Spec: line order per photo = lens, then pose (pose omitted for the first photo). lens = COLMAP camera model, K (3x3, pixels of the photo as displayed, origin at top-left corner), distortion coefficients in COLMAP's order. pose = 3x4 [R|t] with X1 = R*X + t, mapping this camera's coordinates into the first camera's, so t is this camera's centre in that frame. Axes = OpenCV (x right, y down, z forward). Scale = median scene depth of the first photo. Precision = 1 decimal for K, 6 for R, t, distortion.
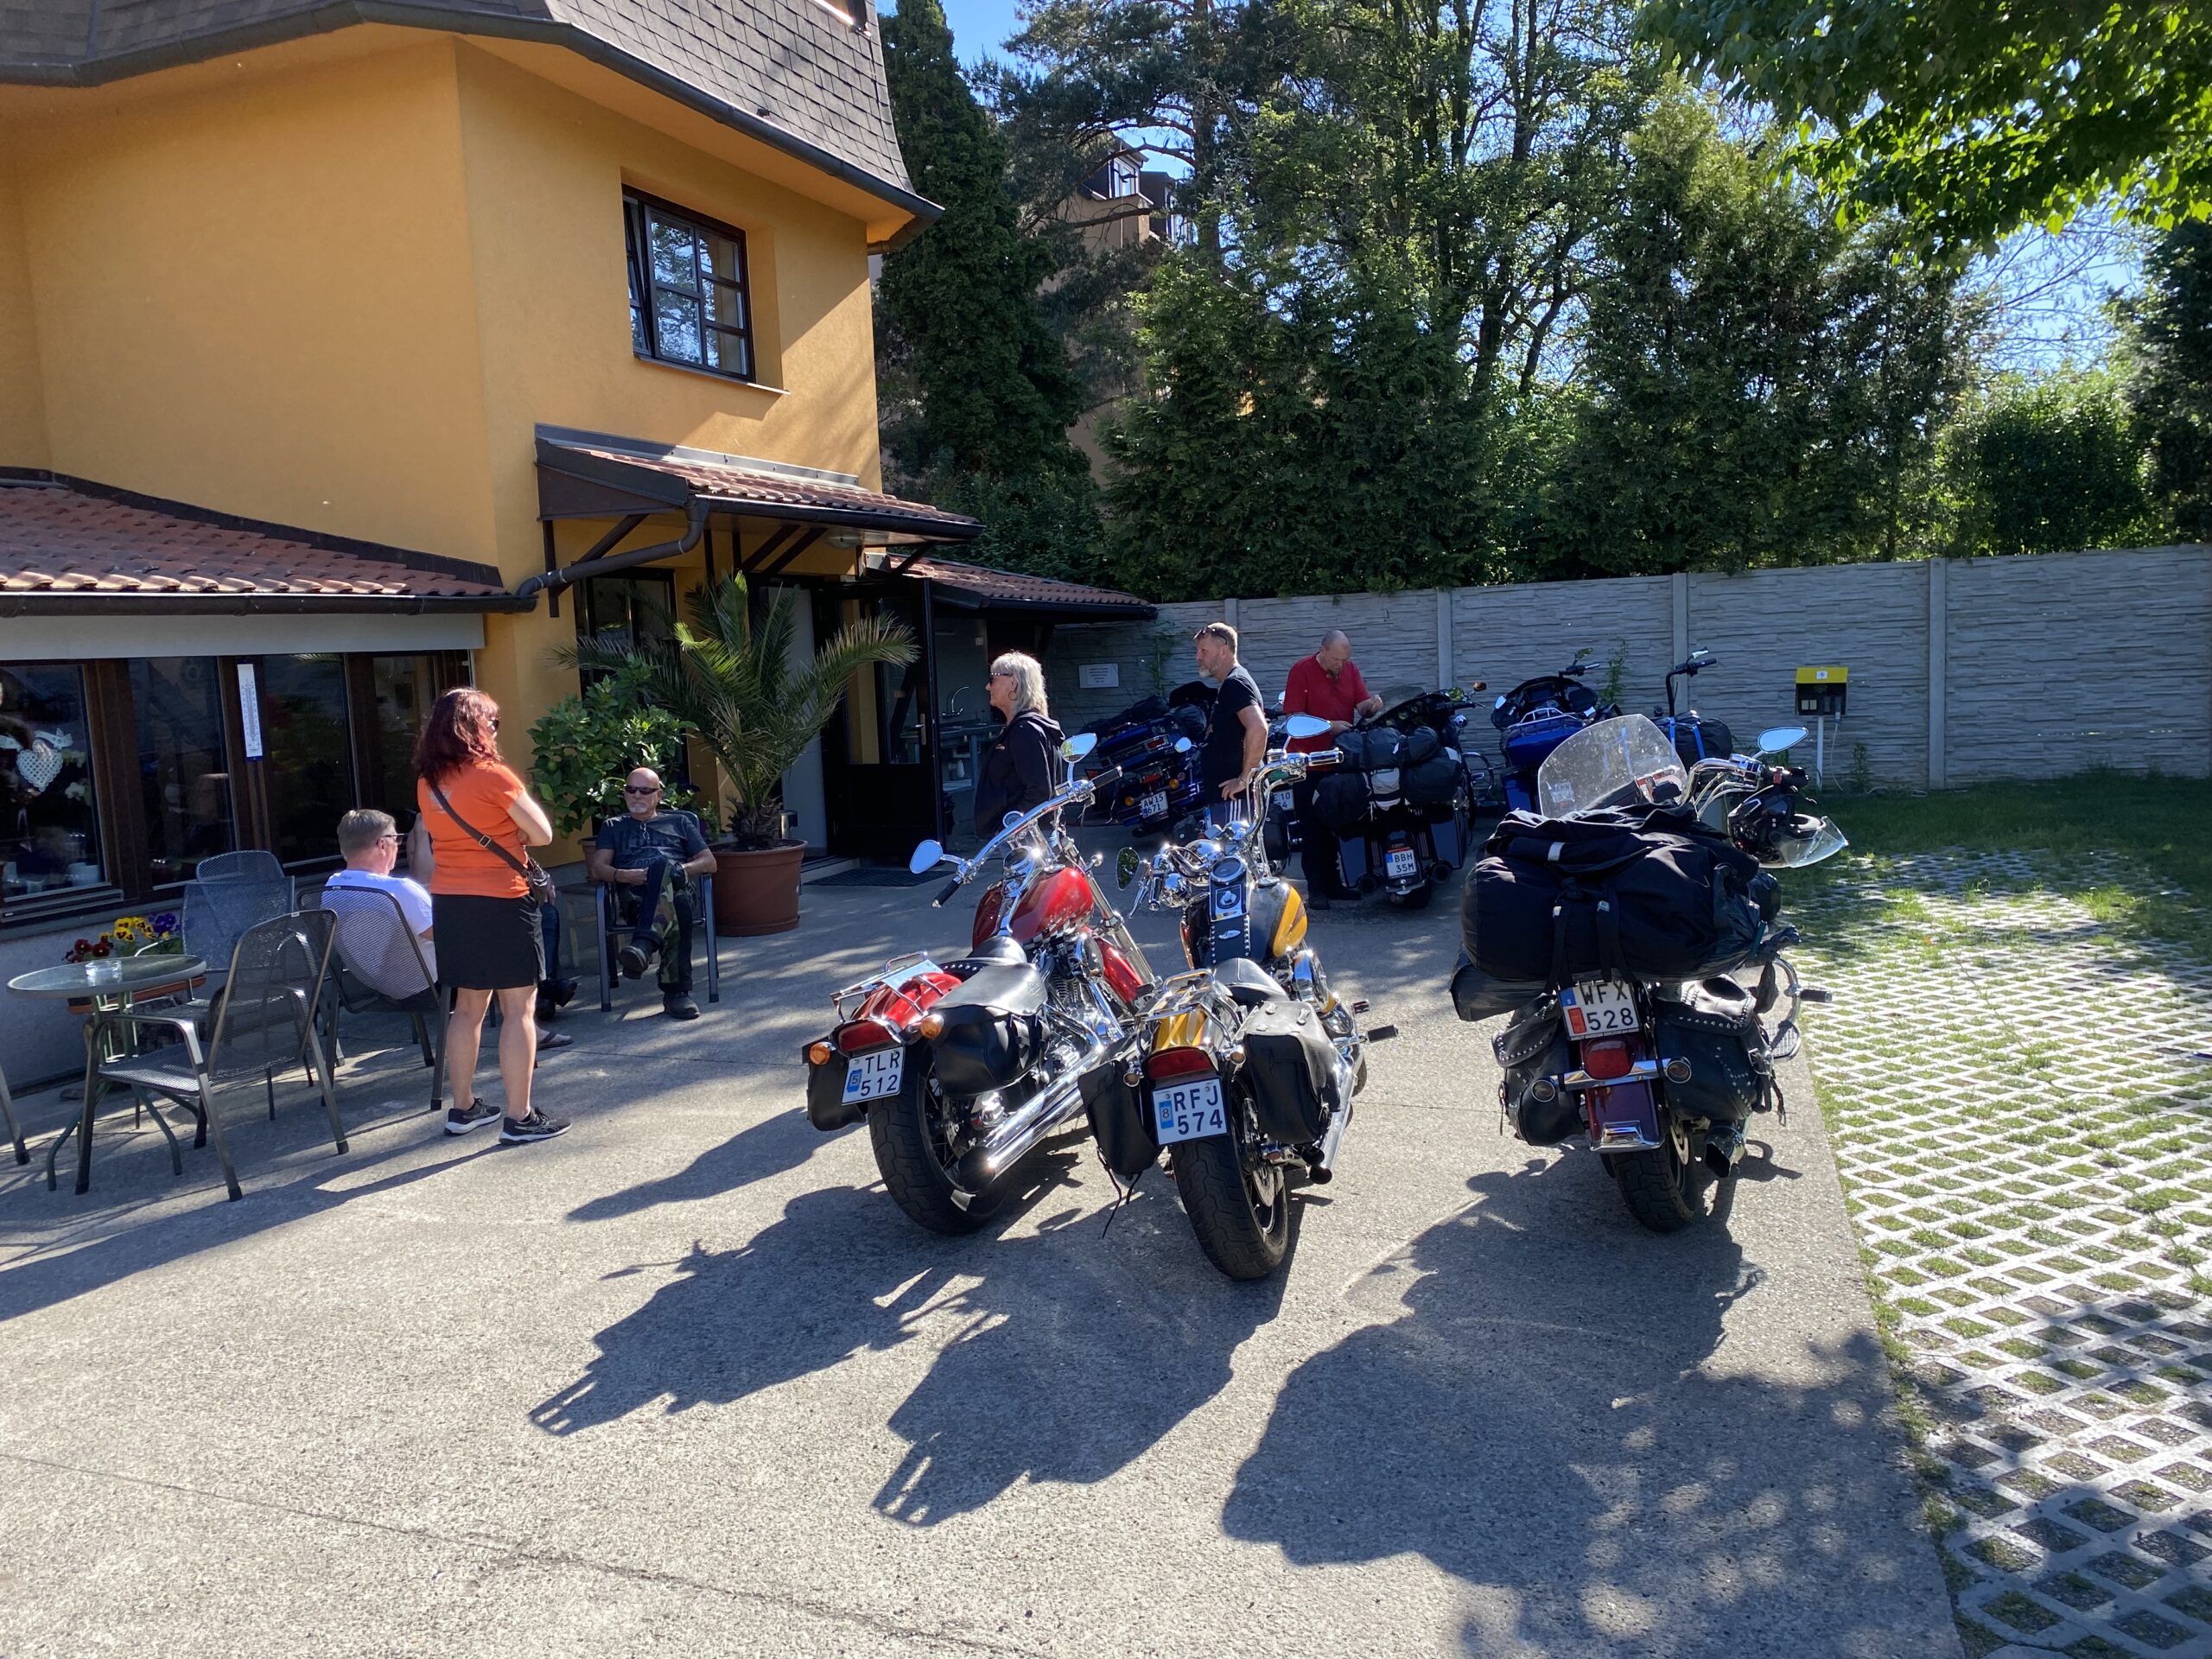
lens RADIAL K [[1667.5, 0, 1106.0], [0, 1667.5, 829.5], [0, 0, 1]] dist [0.097519, -0.122458]
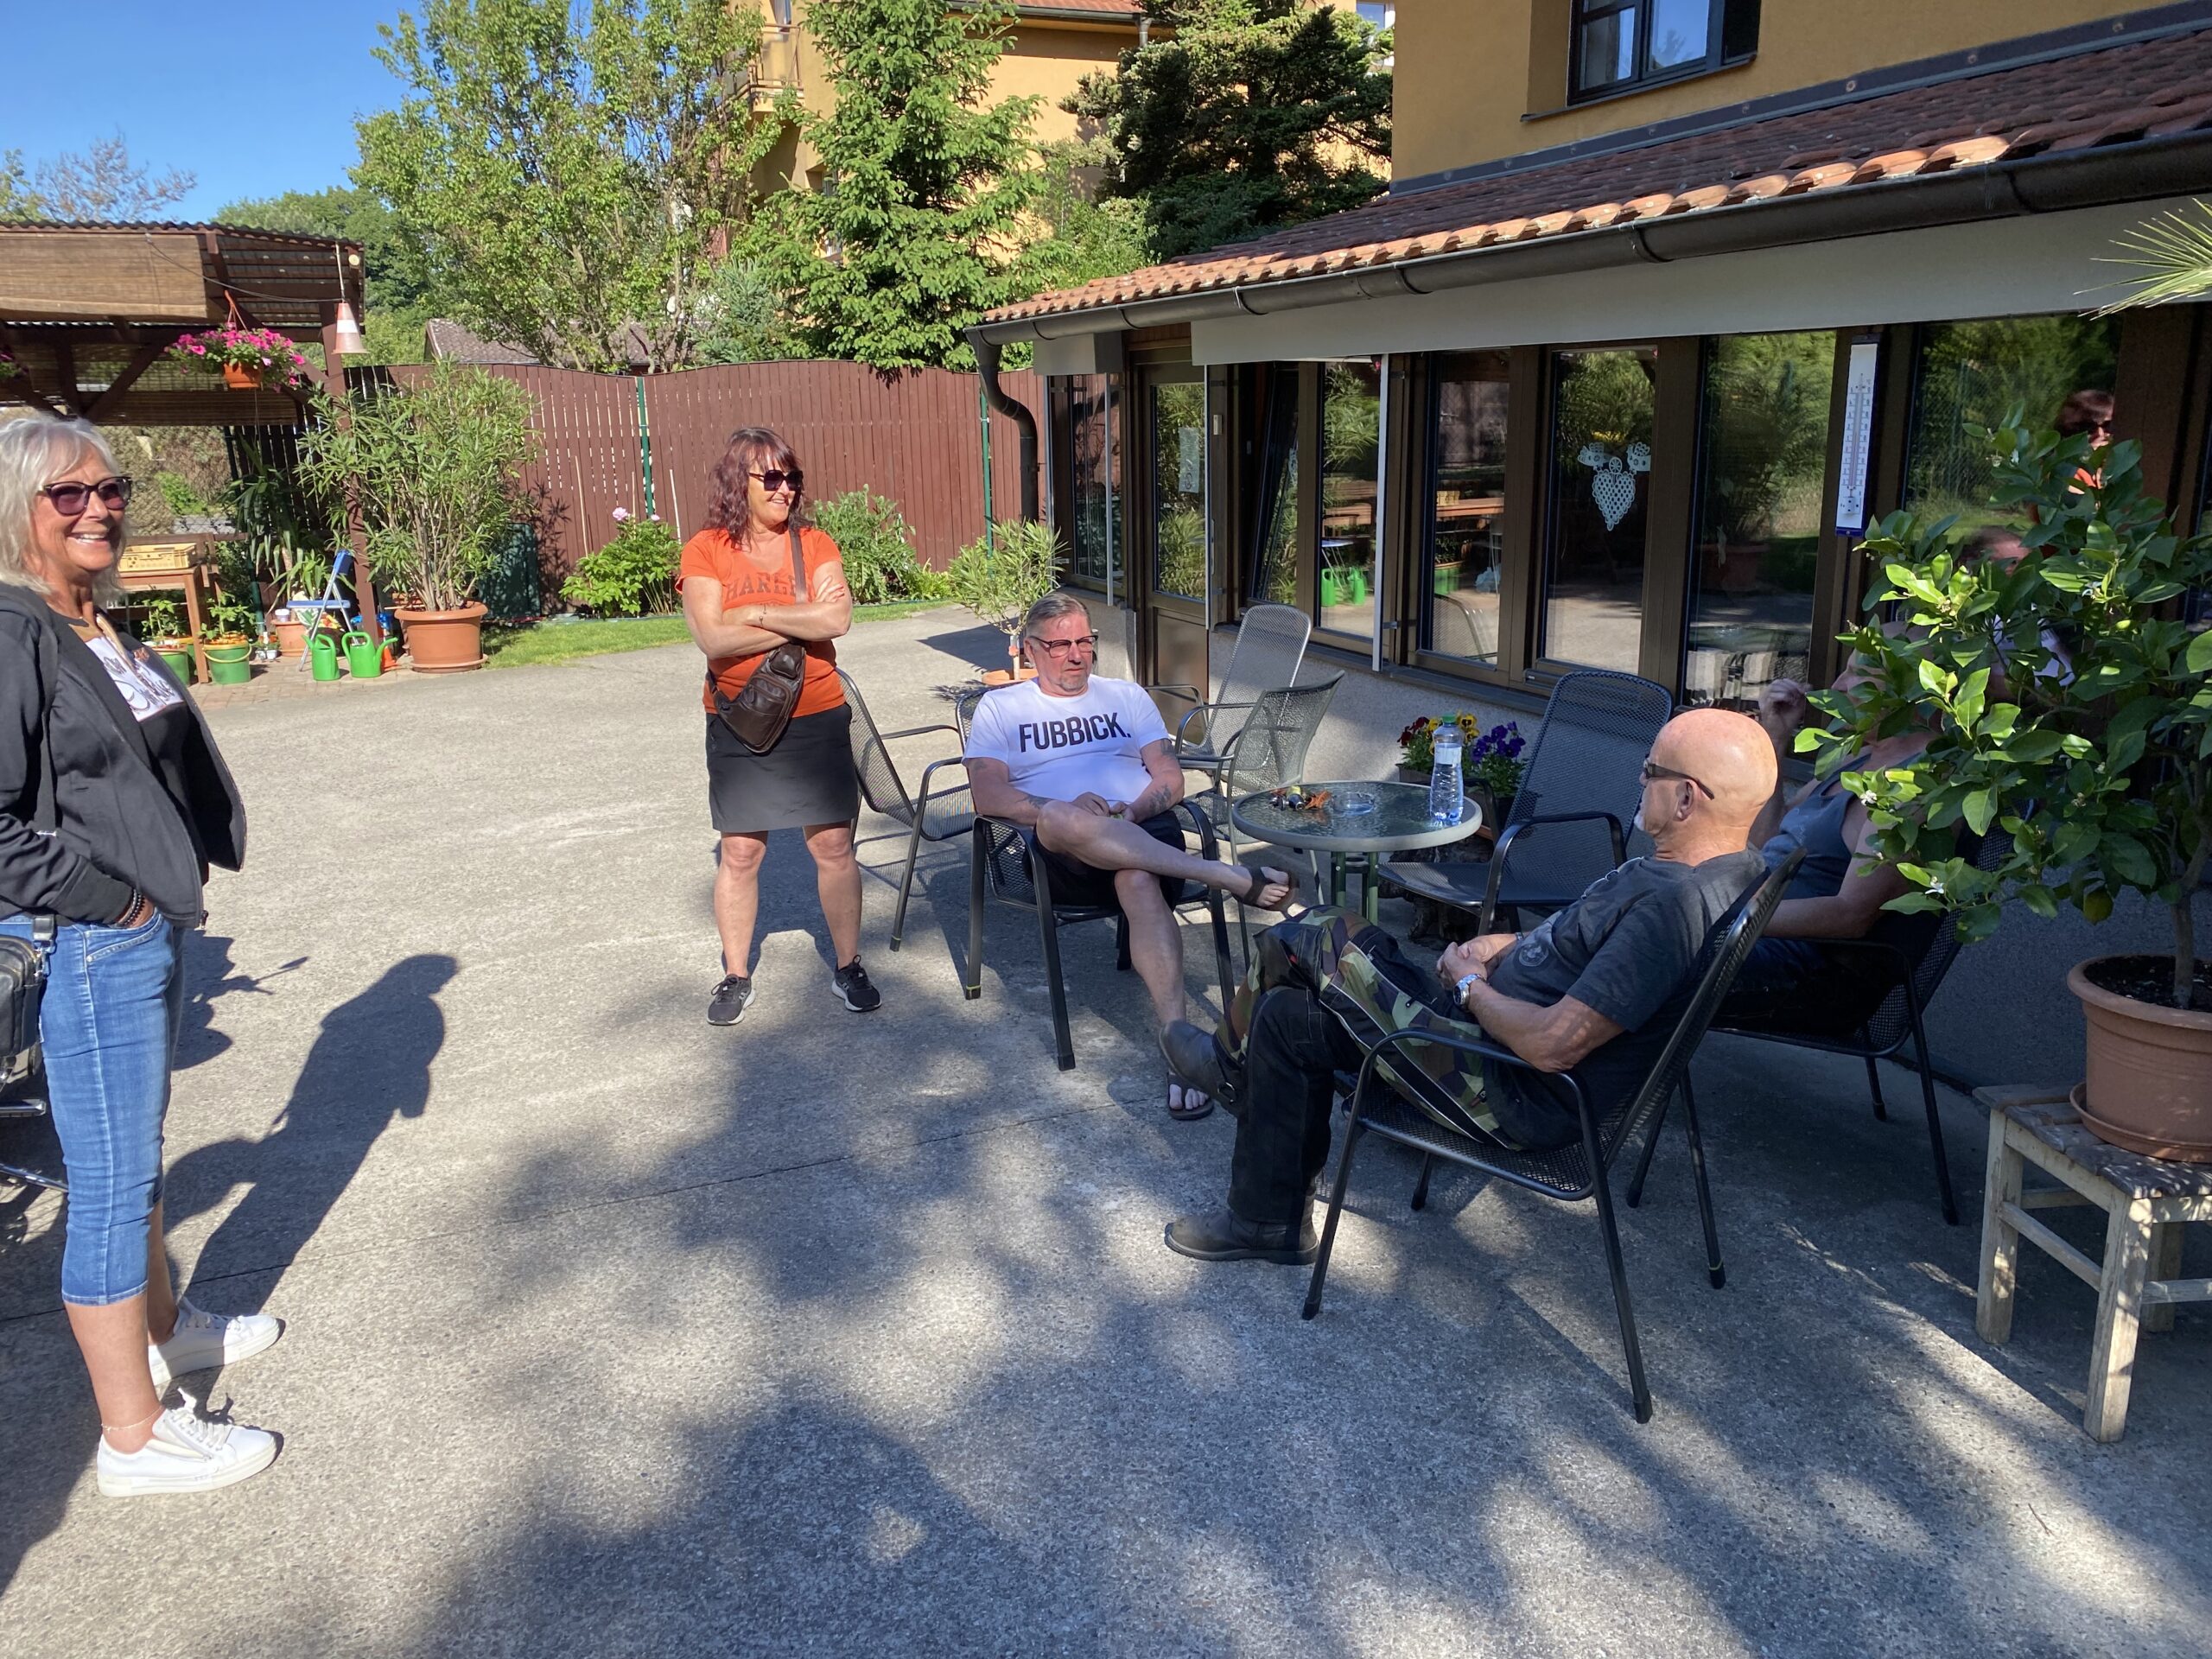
lens RADIAL K [[1667.5, 0, 1106.0], [0, 1667.5, 829.5], [0, 0, 1]] dist [0.097519, -0.122458]
pose [[-0.727646, 0.233096, -0.645133, 0.029737], [-0.015533, 0.934653, 0.355223, -0.202091], [0.685777, 0.268497, -0.676476, 1.783482]]
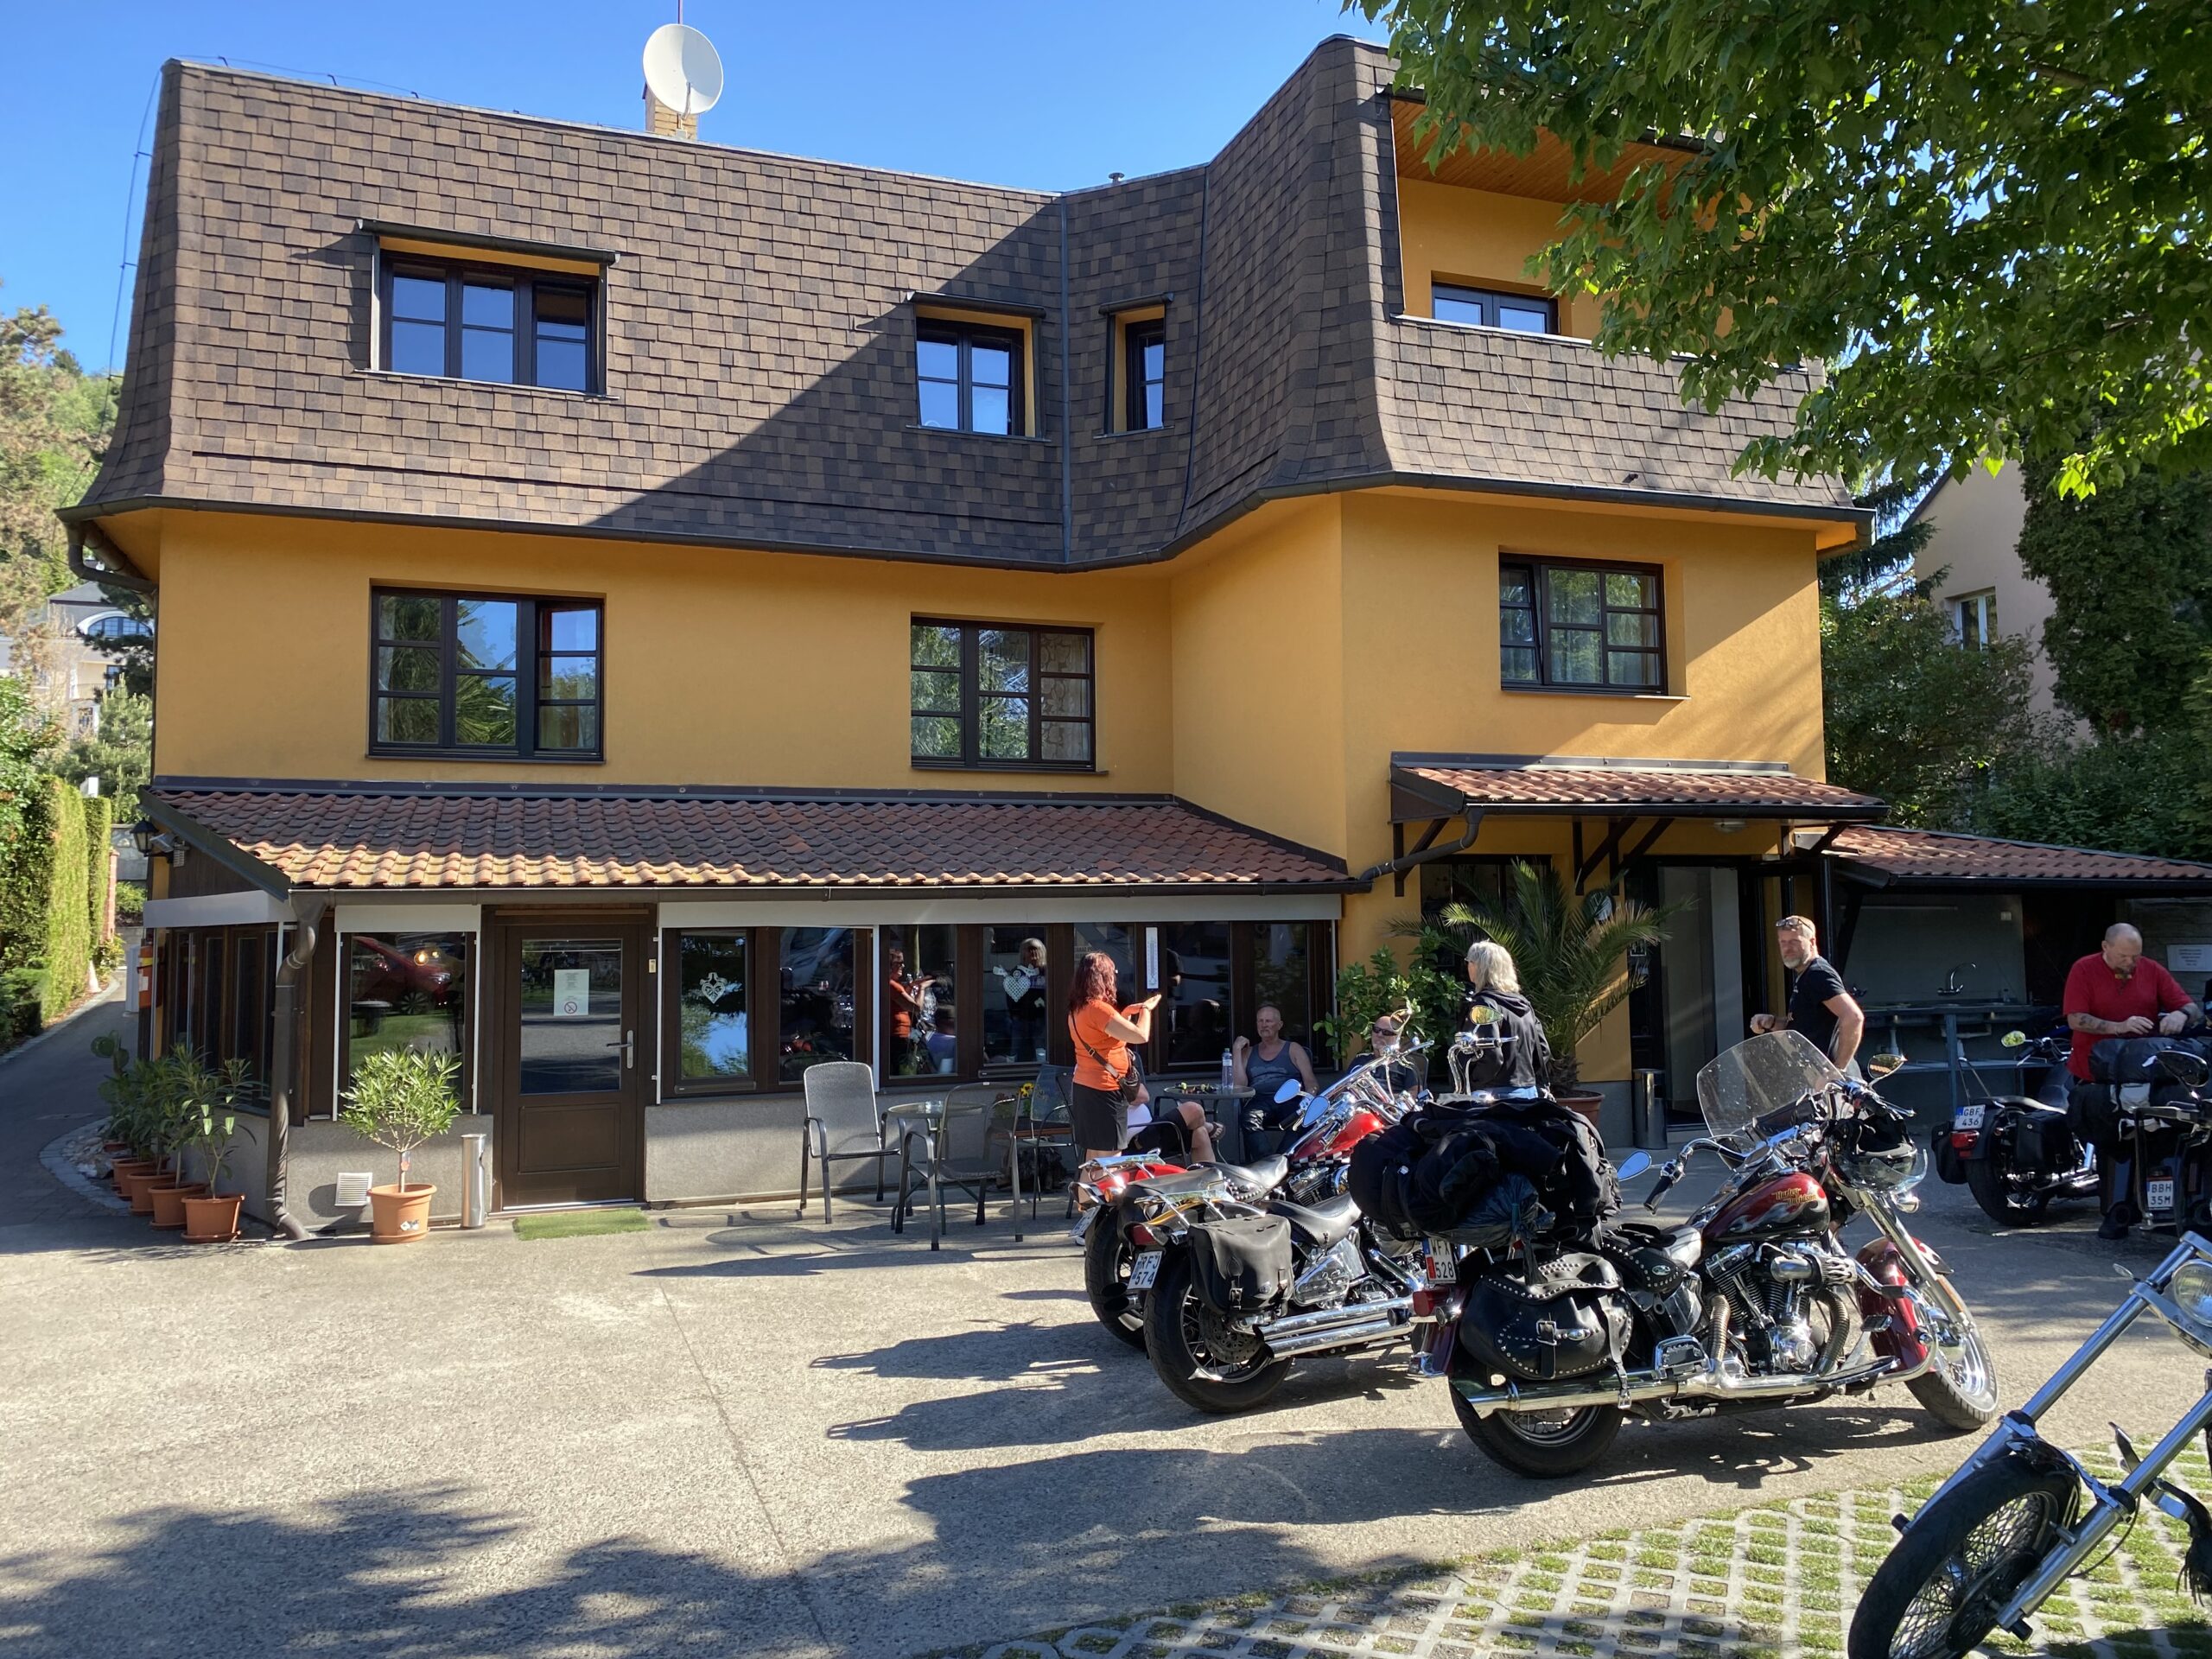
lens RADIAL K [[1667.5, 0, 1106.0], [0, 1667.5, 829.5], [0, 0, 1]] dist [0.097519, -0.122458]
pose [[0.649228, -0.011835, -0.760502, 0.883262], [-0.097882, 0.990265, -0.098971, -0.047578], [0.754270, 0.138694, 0.641749, -0.009841]]
